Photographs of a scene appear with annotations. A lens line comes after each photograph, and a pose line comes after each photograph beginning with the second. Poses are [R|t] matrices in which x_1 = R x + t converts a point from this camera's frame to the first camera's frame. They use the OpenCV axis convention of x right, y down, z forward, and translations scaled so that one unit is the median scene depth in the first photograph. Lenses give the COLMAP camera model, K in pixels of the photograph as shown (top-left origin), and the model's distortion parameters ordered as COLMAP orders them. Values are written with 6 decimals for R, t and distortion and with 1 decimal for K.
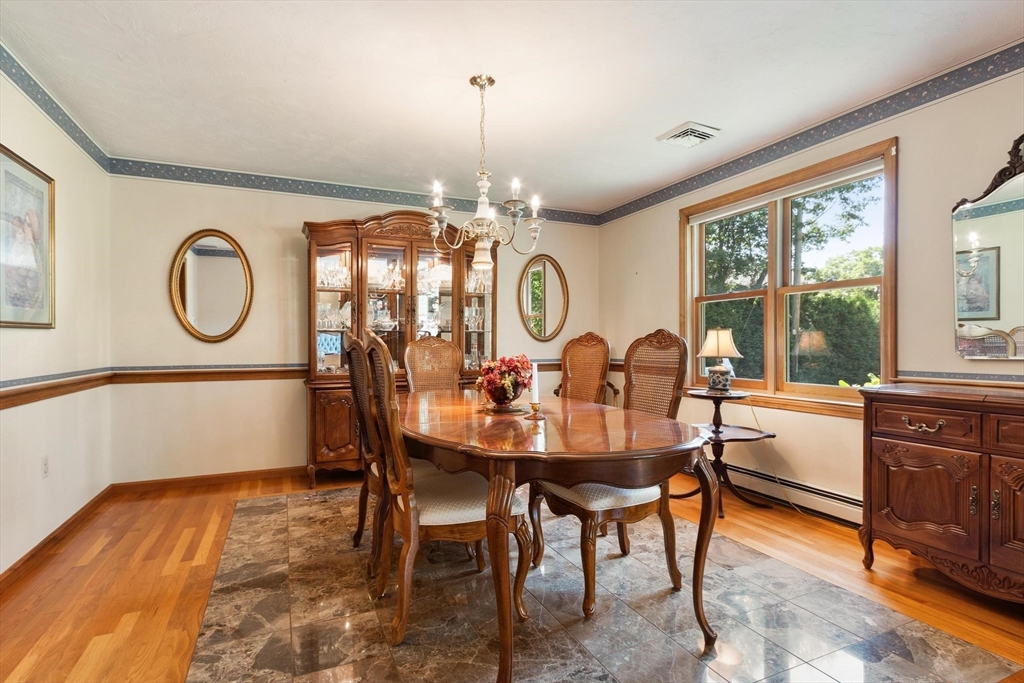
lens RADIAL K [[524.1, 0, 508.2], [0, 524.1, 340.4], [0, 0, 1]] dist [0.002335, -0.001459]
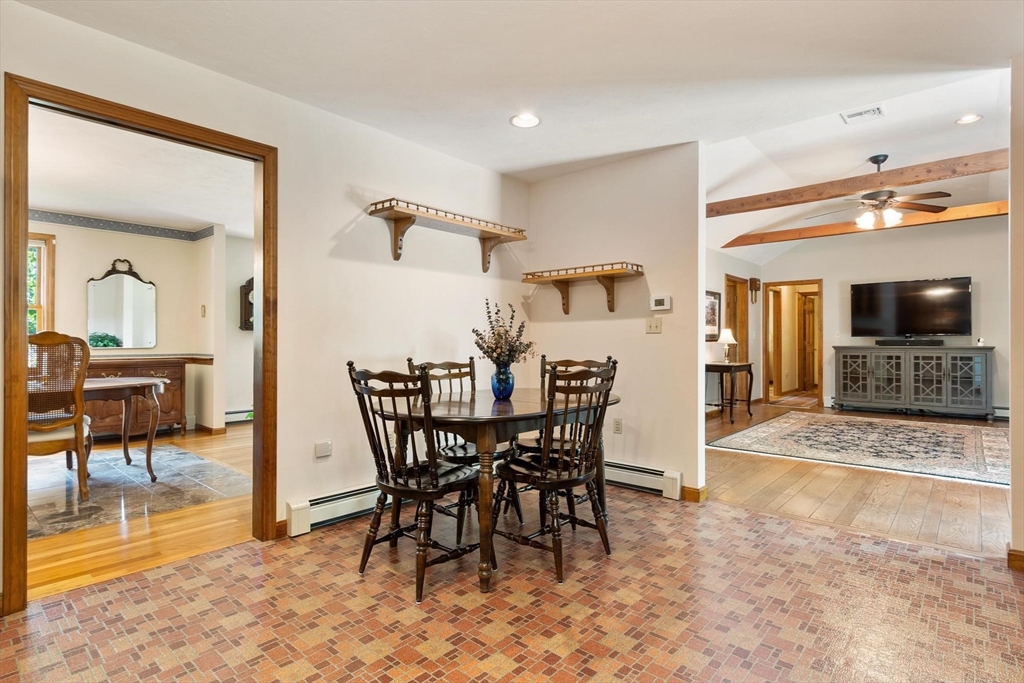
lens RADIAL K [[524.1, 0, 508.2], [0, 524.1, 340.4], [0, 0, 1]] dist [0.002335, -0.001459]
pose [[-0.420169, 0.003576, 0.907439, -1.131550], [-0.006114, 0.999958, -0.006771, 0.002076], [-0.907425, -0.008394, -0.420129, 0.189046]]
